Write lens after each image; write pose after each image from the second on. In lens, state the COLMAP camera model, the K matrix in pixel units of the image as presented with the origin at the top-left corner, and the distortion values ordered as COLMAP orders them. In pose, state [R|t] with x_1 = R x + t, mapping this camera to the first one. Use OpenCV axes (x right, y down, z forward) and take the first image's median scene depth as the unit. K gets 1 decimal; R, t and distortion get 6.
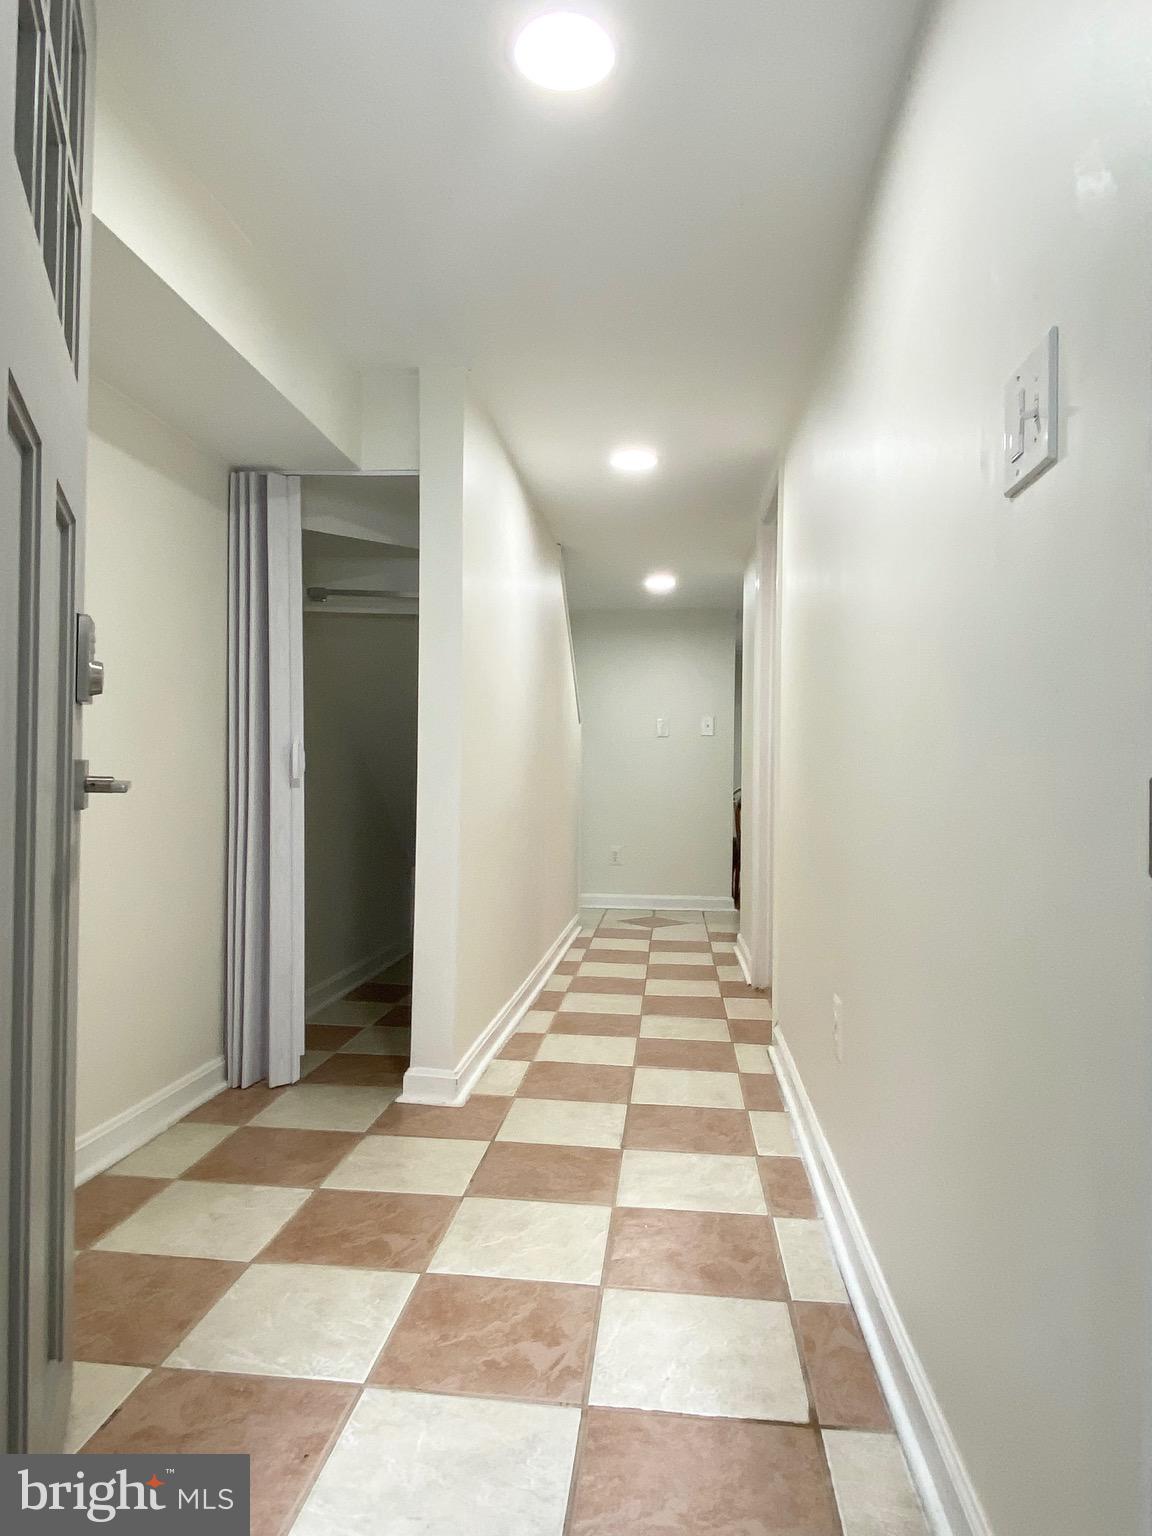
lens RADIAL K [[940.2, 0, 599.6], [0, 940.2, 769.0], [0, 0, 1]] dist [0.001055, 0.000222]
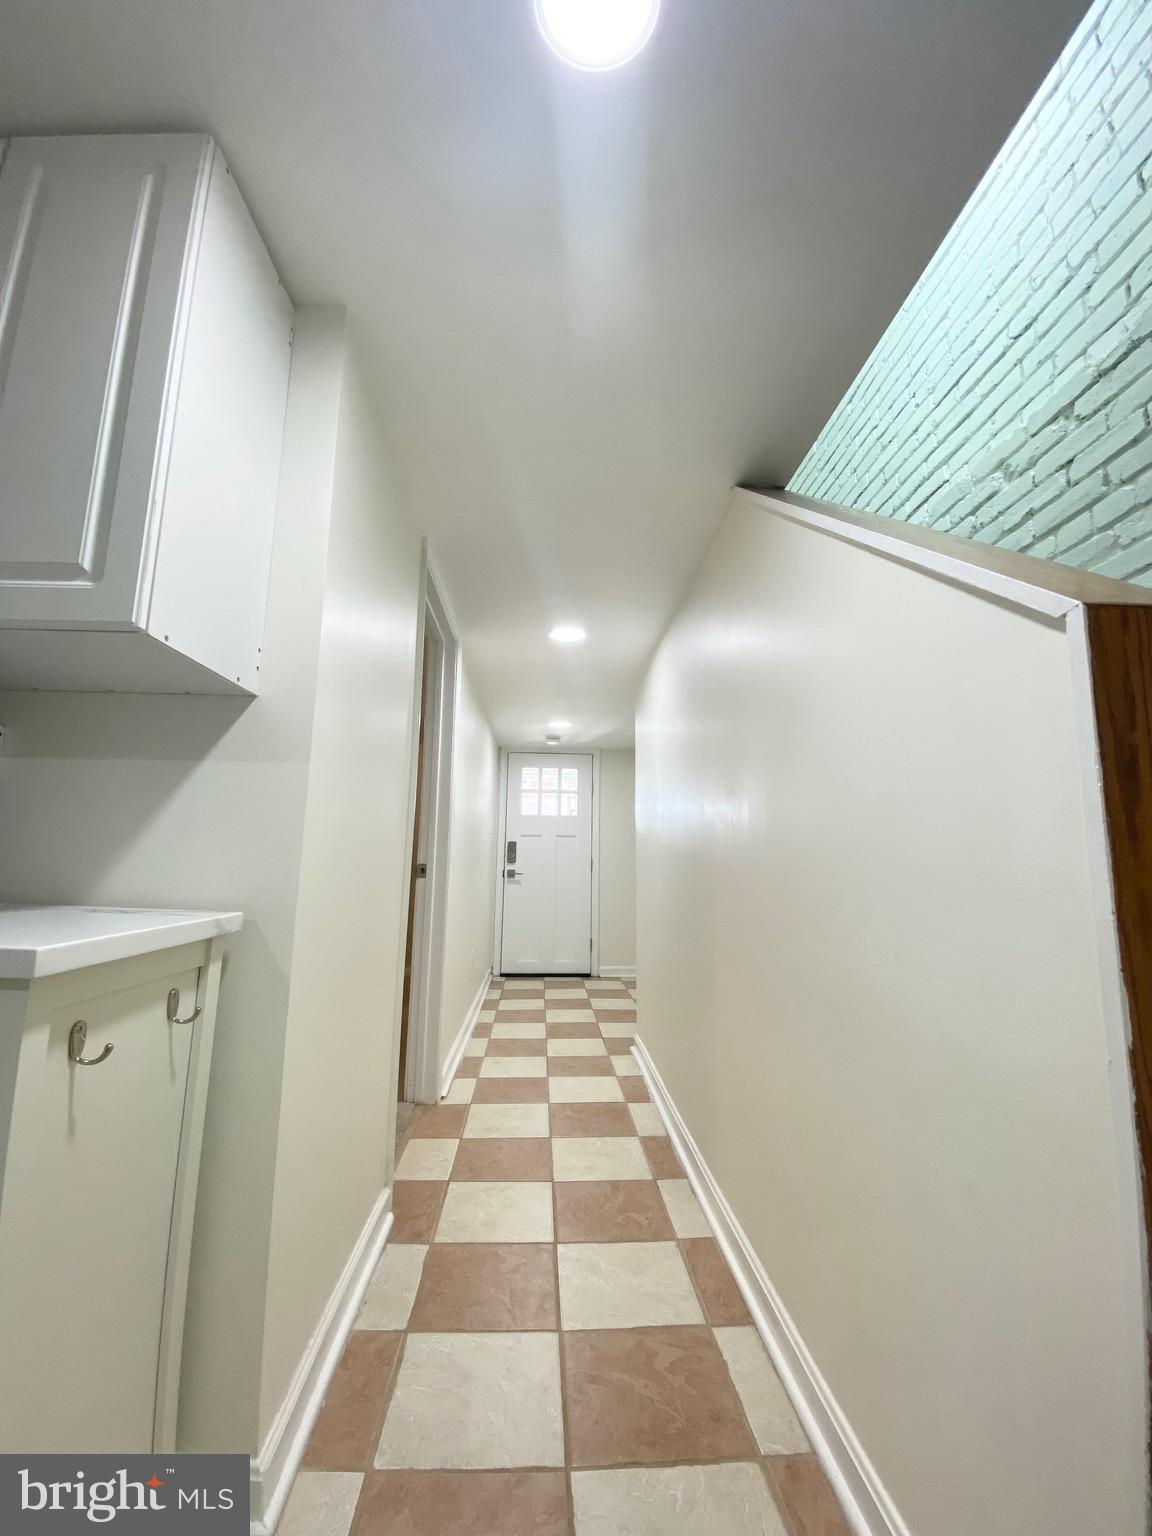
lens RADIAL K [[621.3, 0, 568.5], [0, 621.3, 764.4], [0, 0, 1]] dist [0.009817, -0.015885]
pose [[-0.990752, -0.051215, -0.125646, 0.170525], [-0.029795, 0.985545, -0.166776, -0.011882], [0.132371, -0.161490, -0.977956, 2.264503]]
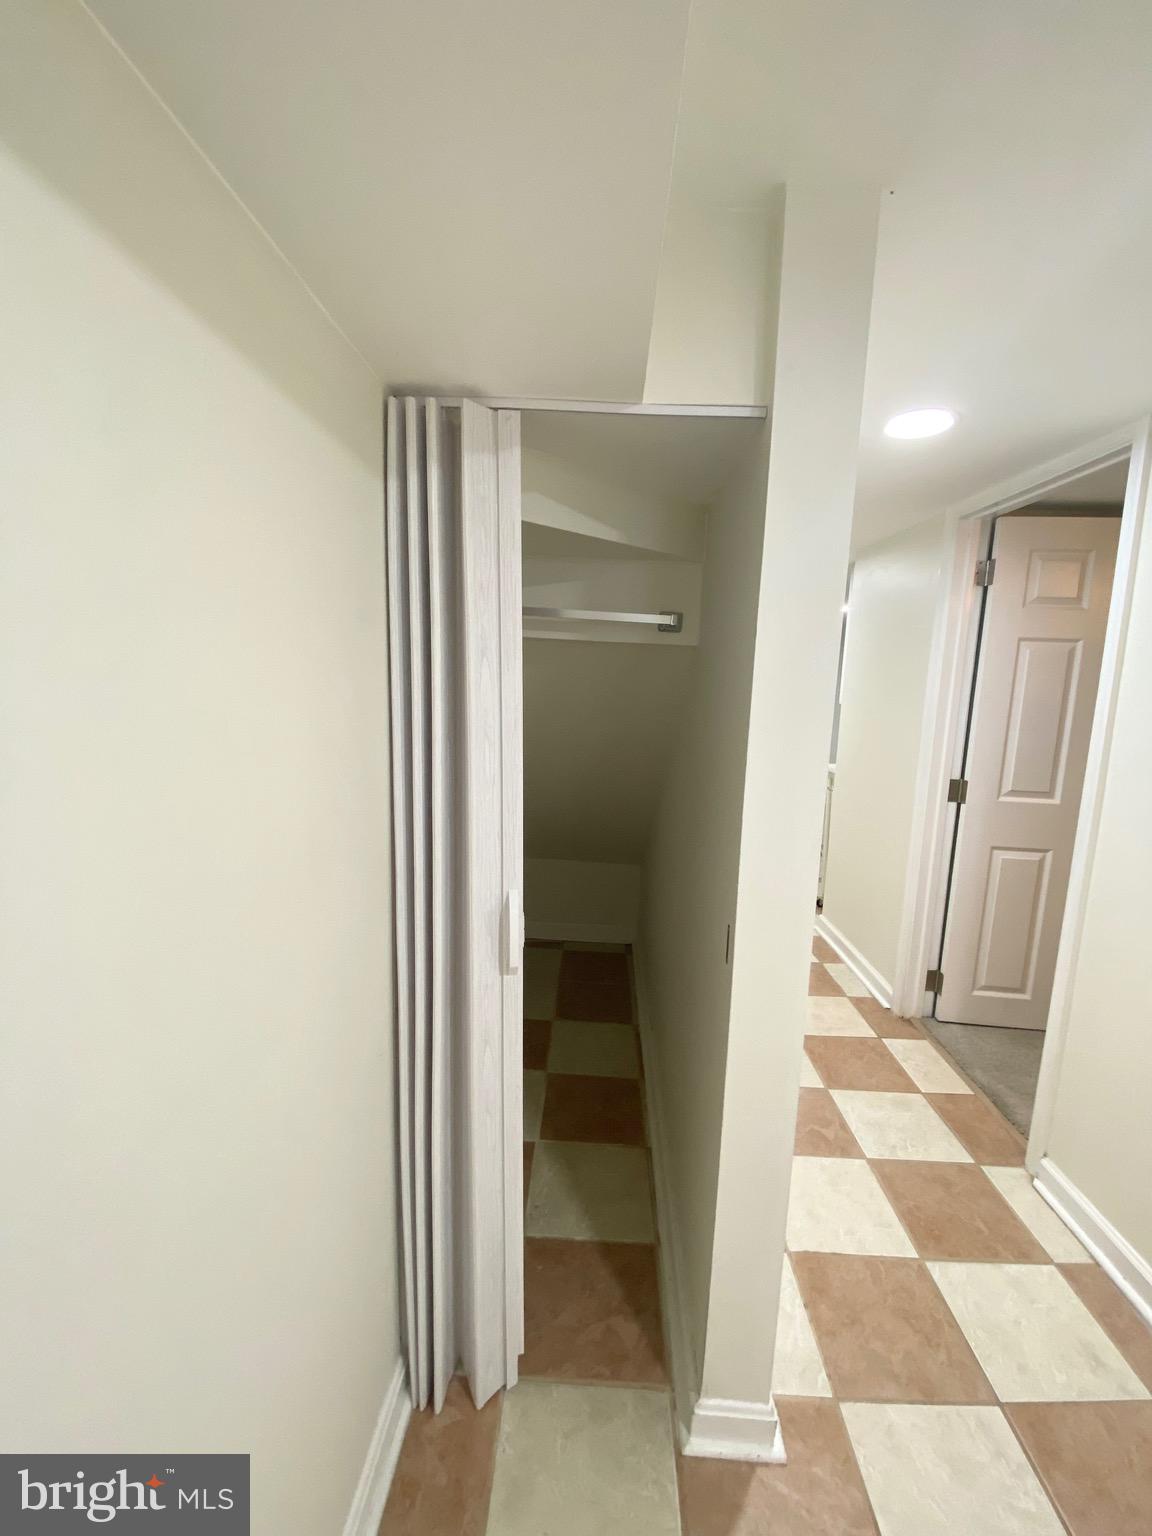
lens RADIAL K [[621.3, 0, 568.5], [0, 621.3, 764.4], [0, 0, 1]] dist [0.009817, -0.015885]
pose [[0.998838, 0.006353, 0.047771, -0.306266], [-0.013773, 0.987559, 0.156644, -0.174678], [-0.046181, -0.157120, 0.986499, 0.633073]]
